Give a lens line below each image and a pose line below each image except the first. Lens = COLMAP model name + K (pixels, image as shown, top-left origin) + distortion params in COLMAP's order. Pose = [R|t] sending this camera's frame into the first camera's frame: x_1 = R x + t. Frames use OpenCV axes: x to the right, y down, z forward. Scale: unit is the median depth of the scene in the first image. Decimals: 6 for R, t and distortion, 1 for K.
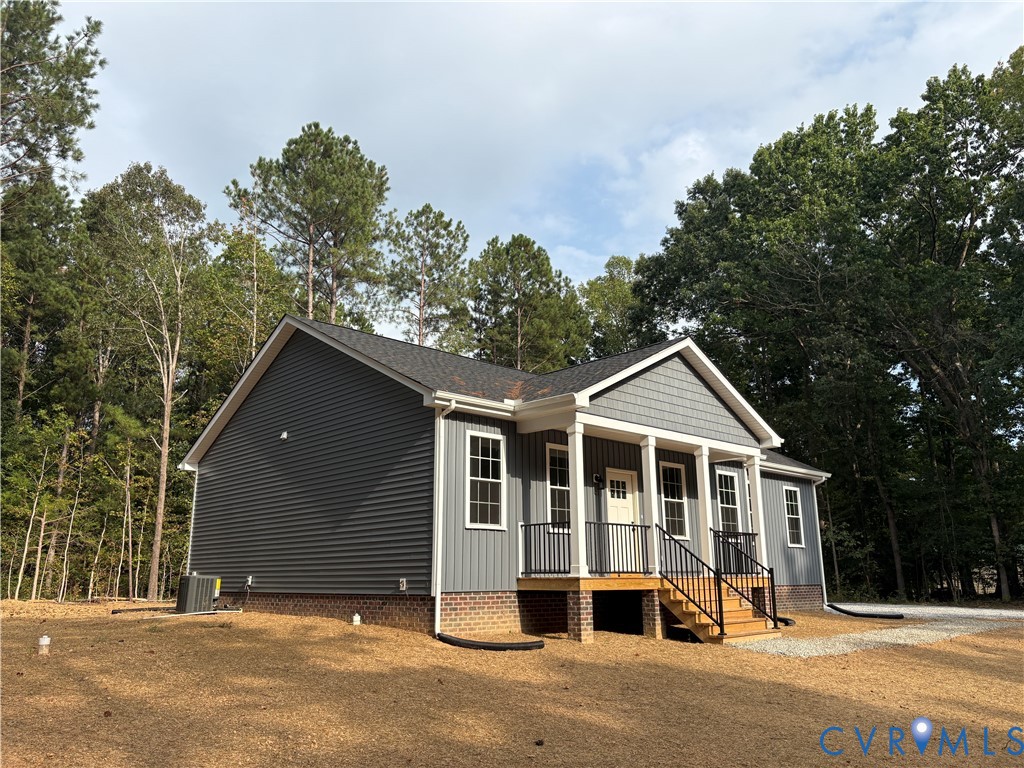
lens RADIAL K [[772.6, 0, 518.4], [0, 772.6, 382.6], [0, 0, 1]] dist [0.033388, -0.030019]
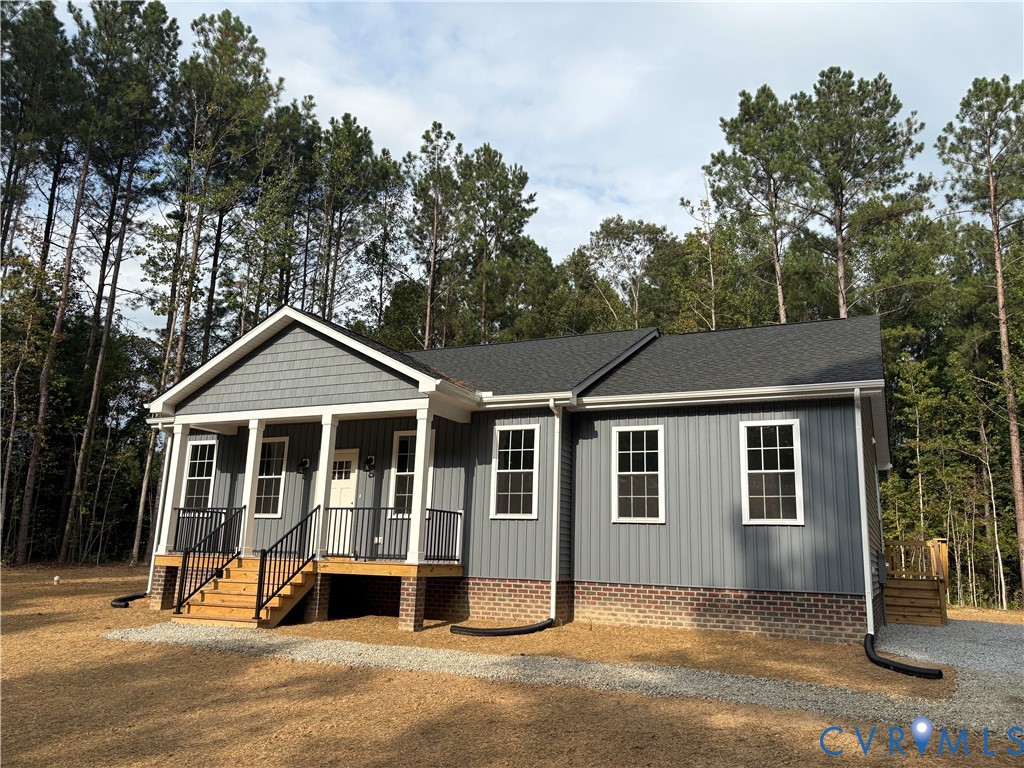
lens RADIAL K [[772.6, 0, 514.2], [0, 772.6, 389.0], [0, 0, 1]] dist [0.033388, -0.030019]
pose [[0.357033, -0.184032, -0.915784, 1.073608], [0.194606, 0.973542, -0.119768, 0.190585], [0.913595, -0.135456, 0.383400, 0.808777]]
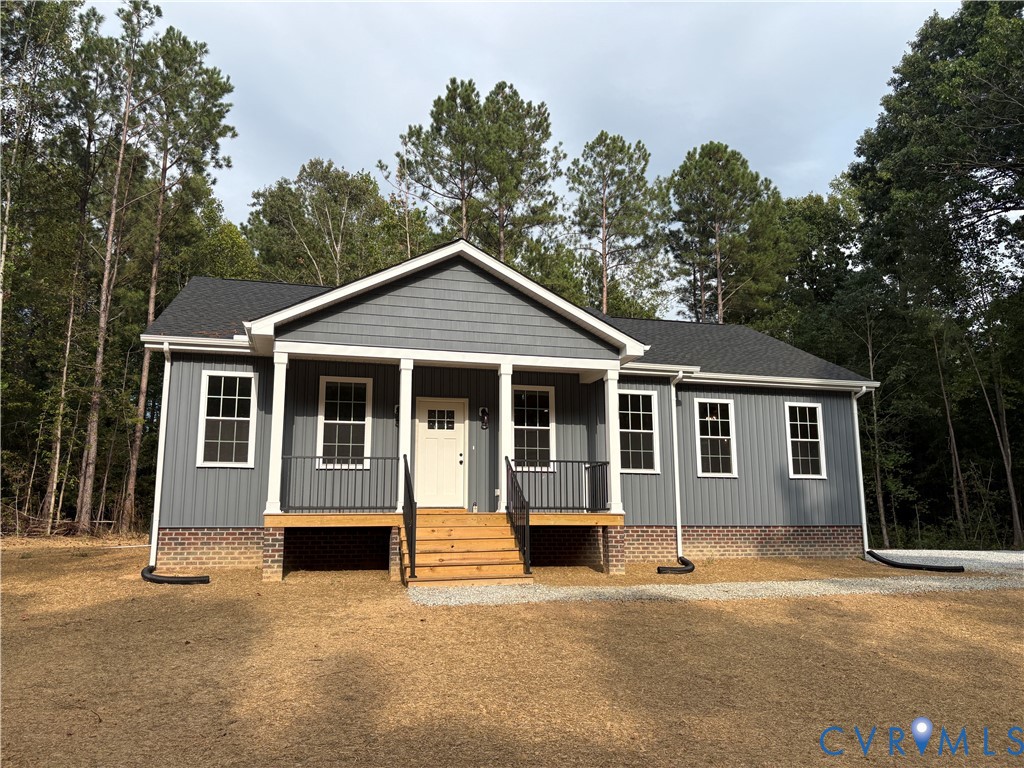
lens RADIAL K [[772.6, 0, 505.7], [0, 772.6, 387.0], [0, 0, 1]] dist [0.033388, -0.030019]
pose [[0.880949, -0.076085, -0.467054, 0.600872], [0.112159, 0.992438, 0.049880, 0.060784], [0.459727, -0.096326, 0.882821, 0.226928]]
